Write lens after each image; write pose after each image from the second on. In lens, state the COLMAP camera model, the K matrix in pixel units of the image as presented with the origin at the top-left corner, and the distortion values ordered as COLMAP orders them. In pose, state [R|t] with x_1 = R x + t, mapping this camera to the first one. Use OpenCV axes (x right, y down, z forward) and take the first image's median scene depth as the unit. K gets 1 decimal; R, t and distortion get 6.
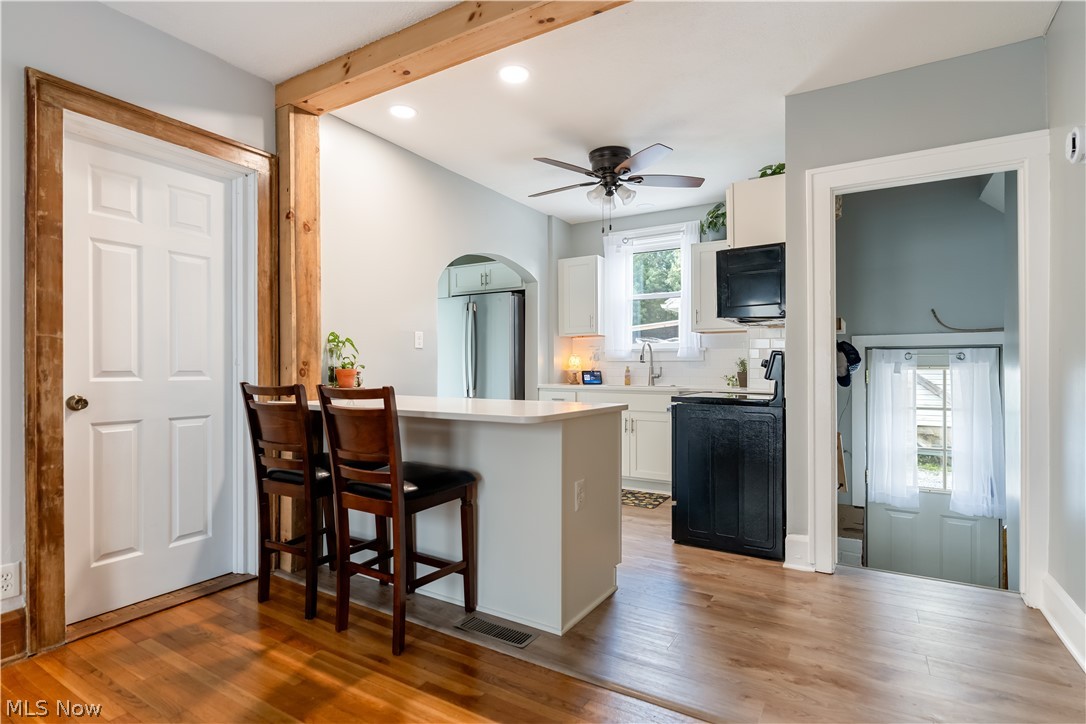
lens RADIAL K [[541.6, 0, 539.1], [0, 541.6, 366.6], [0, 0, 1]] dist [-0.006186, 0.001972]
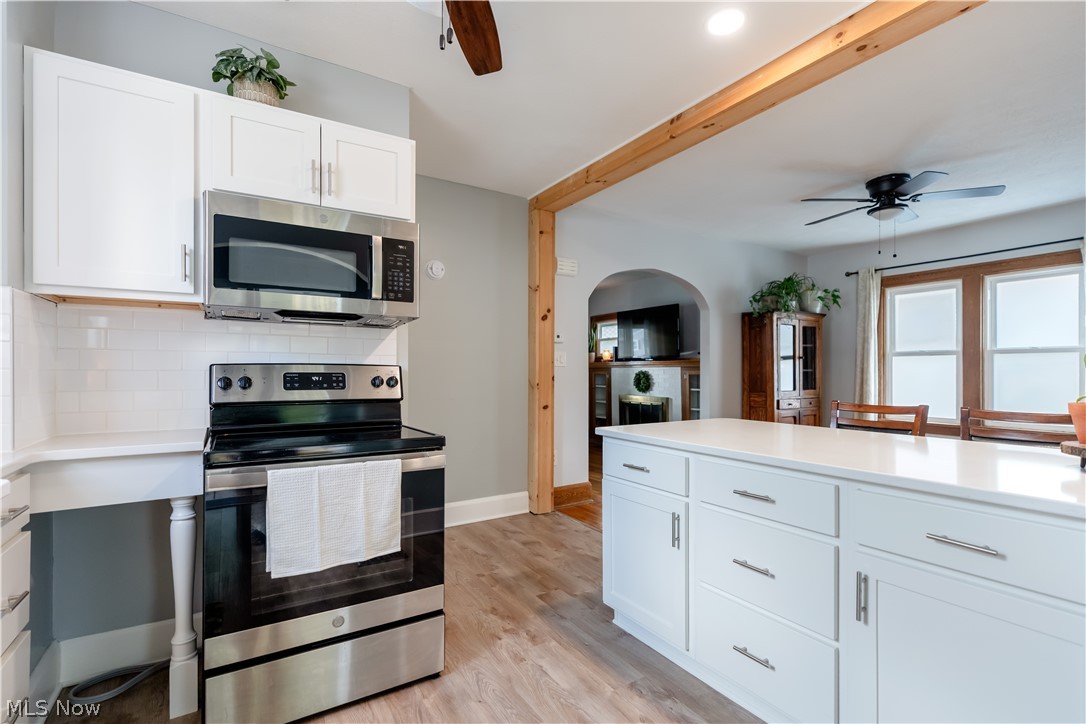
lens RADIAL K [[491.7, 0, 545.2], [0, 491.7, 365.9], [0, 0, 1]] dist [0.001137, -0.003858]
pose [[-0.893225, 0.005116, 0.449581, -0.160459], [-0.002434, 0.999866, -0.016213, -0.024543], [-0.449603, -0.015576, -0.893093, 2.172519]]
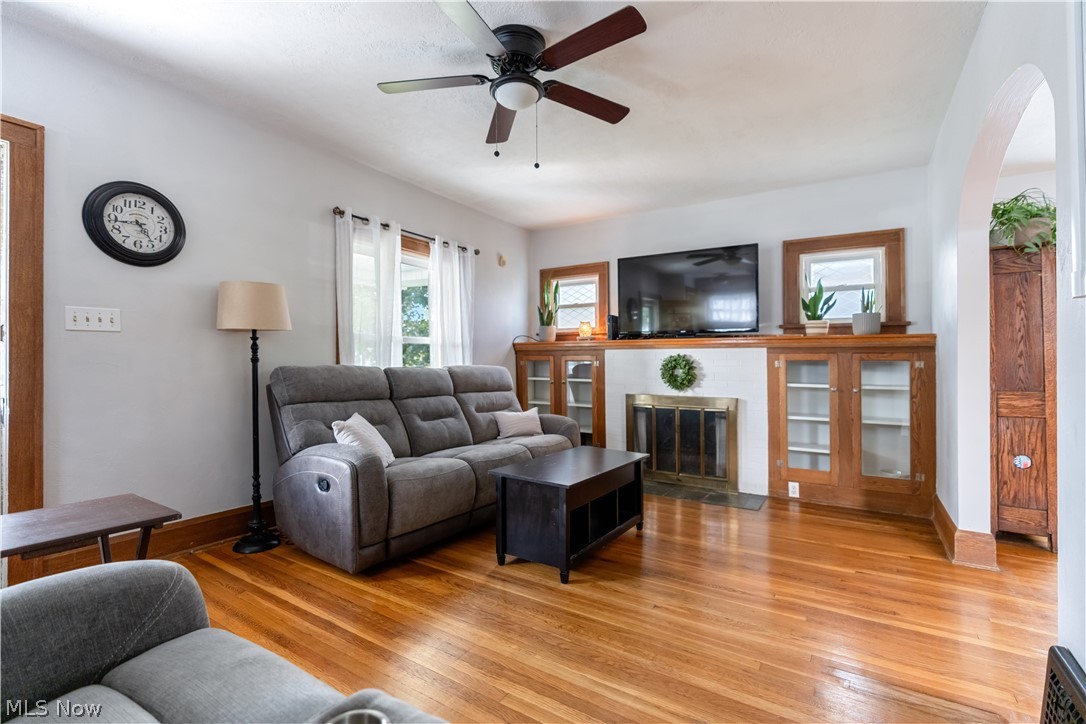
lens RADIAL K [[491.7, 0, 545.0], [0, 491.7, 362.0], [0, 0, 1]] dist [0.001137, -0.003858]
pose [[-0.999760, -0.006321, 0.020977, 1.240489], [-0.006539, 0.999925, -0.010320, 0.007136], [-0.020911, -0.010455, -0.999727, 0.924778]]
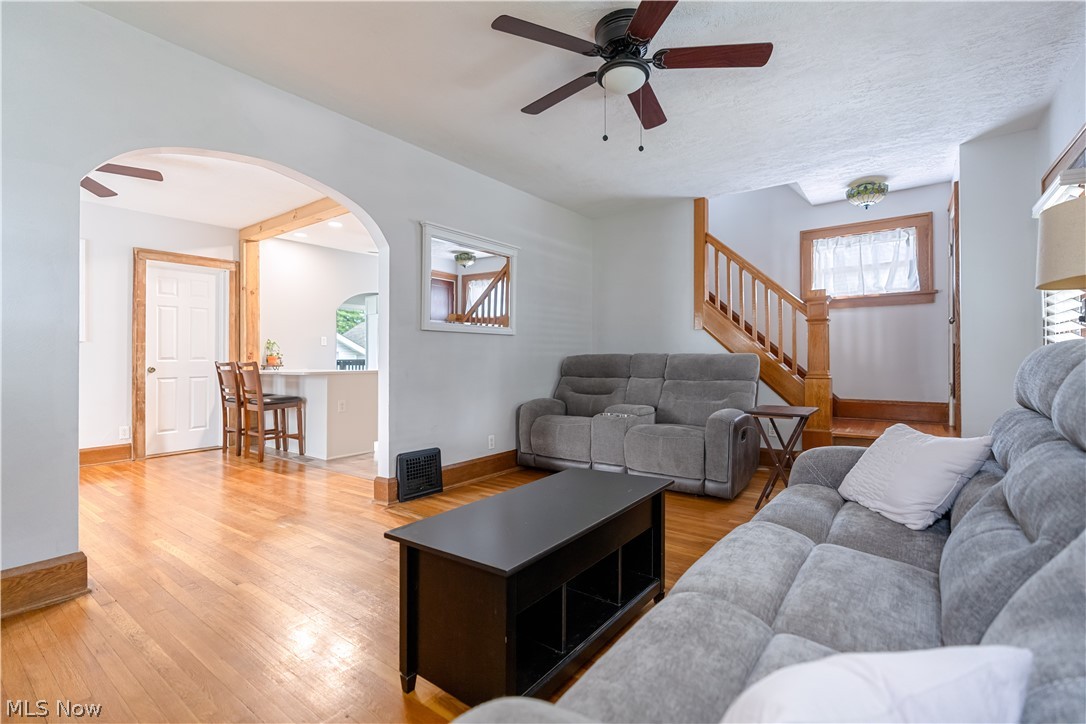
lens RADIAL K [[491.7, 0, 538.9], [0, 491.7, 345.9], [0, 0, 1]] dist [0.001137, -0.003858]
pose [[0.995125, -0.012389, -0.097839, 1.219027], [0.010206, 0.999688, -0.022784, 0.026093], [0.098091, 0.021674, 0.994941, -1.159538]]
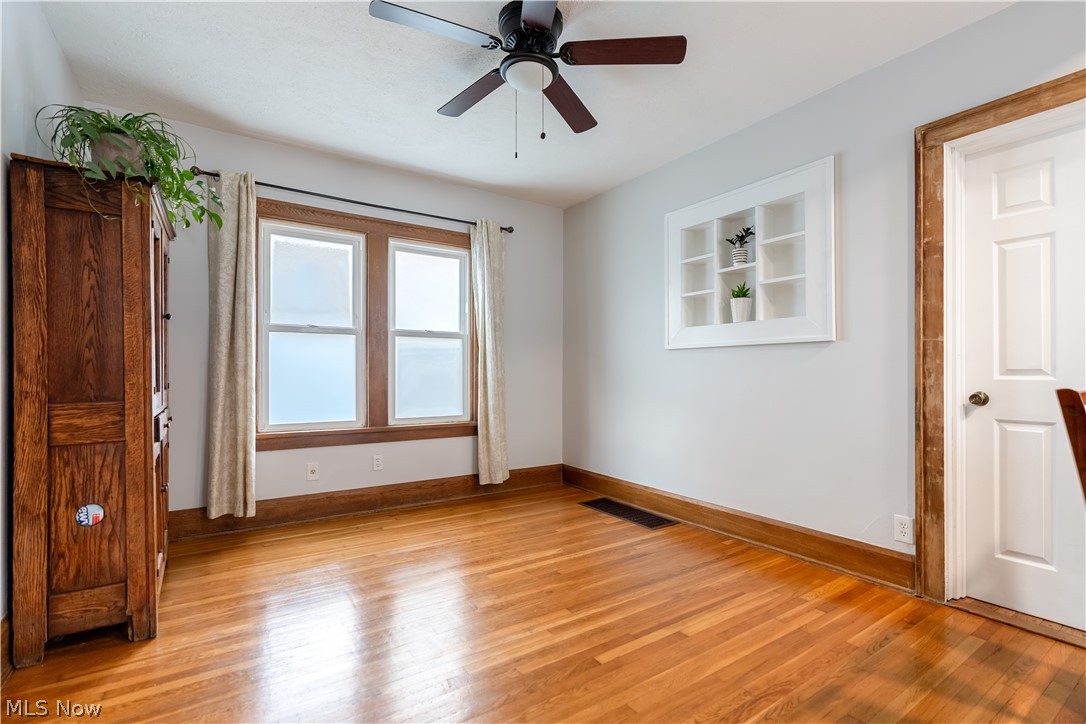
lens RADIAL K [[491.7, 0, 539.2], [0, 491.7, 373.9], [0, 0, 1]] dist [0.001137, -0.003858]
pose [[-0.424579, 0.001577, -0.905390, 0.414616], [0.000681, 0.999999, 0.001422, 0.015286], [0.905391, -0.000013, -0.424579, 0.615373]]
